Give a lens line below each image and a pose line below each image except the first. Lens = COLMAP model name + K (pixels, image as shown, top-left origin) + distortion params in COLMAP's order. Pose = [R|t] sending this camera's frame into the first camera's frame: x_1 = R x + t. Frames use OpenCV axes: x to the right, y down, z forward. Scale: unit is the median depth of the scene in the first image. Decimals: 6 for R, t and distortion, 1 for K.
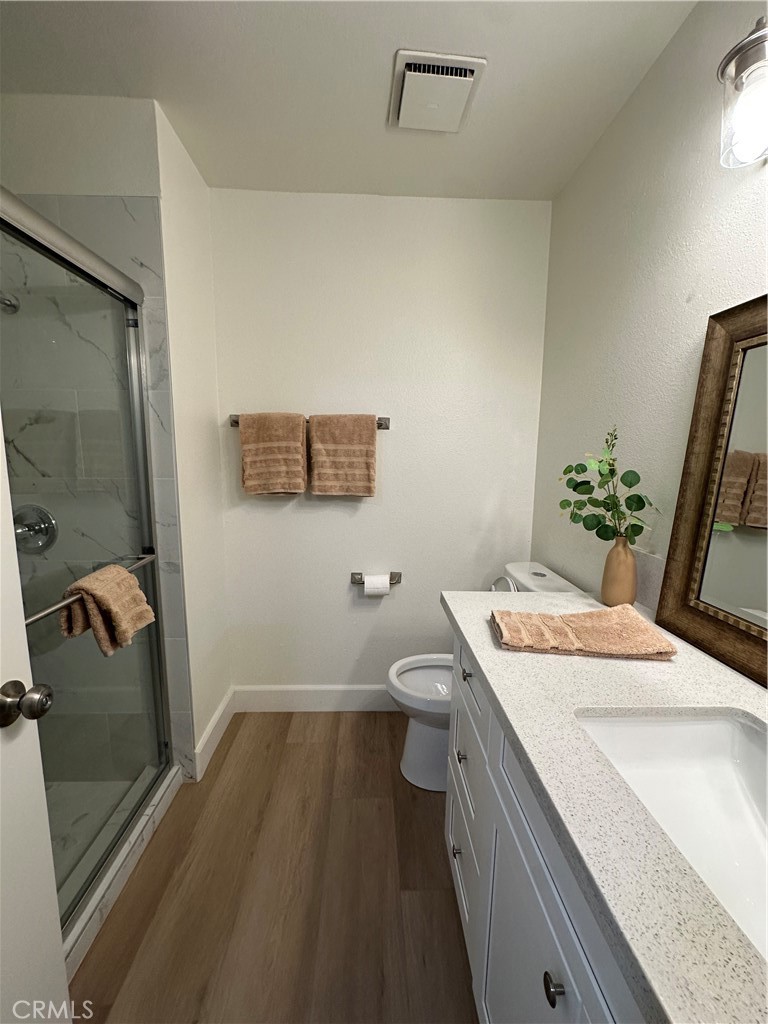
lens RADIAL K [[406.3, 0, 387.1], [0, 406.3, 513.8], [0, 0, 1]] dist [-0.003677, 0.000150]
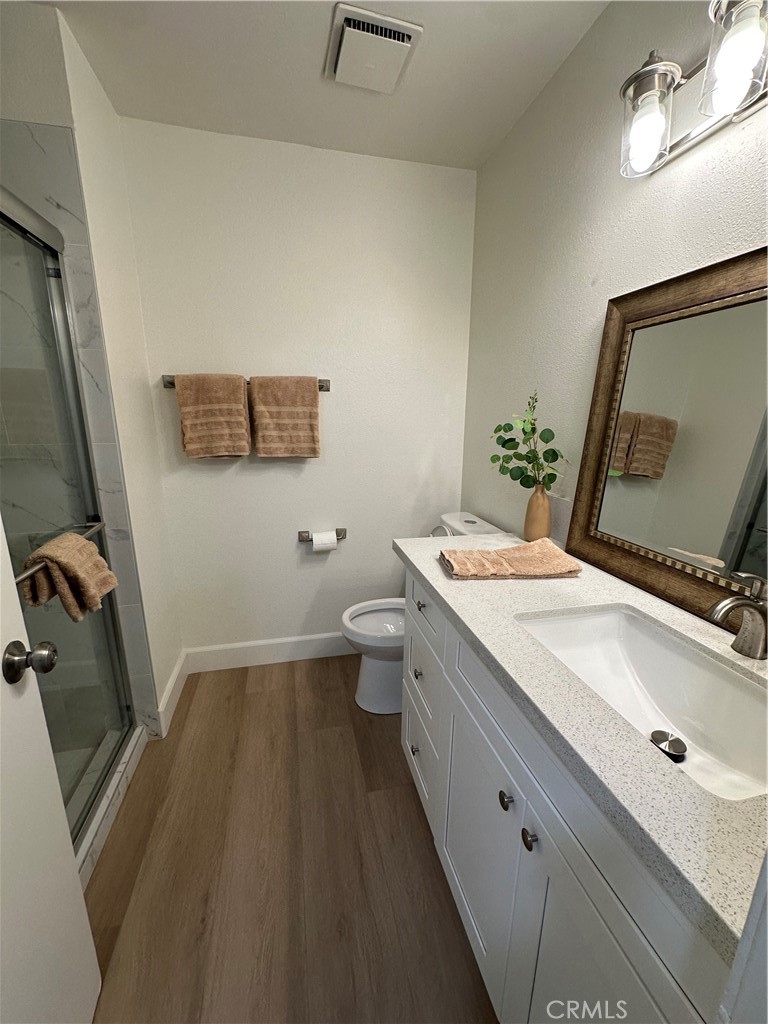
lens RADIAL K [[406.3, 0, 385.9], [0, 406.3, 514.8], [0, 0, 1]] dist [-0.003677, 0.000150]
pose [[0.981391, -0.051789, 0.184905, -0.088092], [0.033817, 0.994506, 0.099062, 0.009692], [-0.189019, -0.090966, 0.977751, -0.091120]]
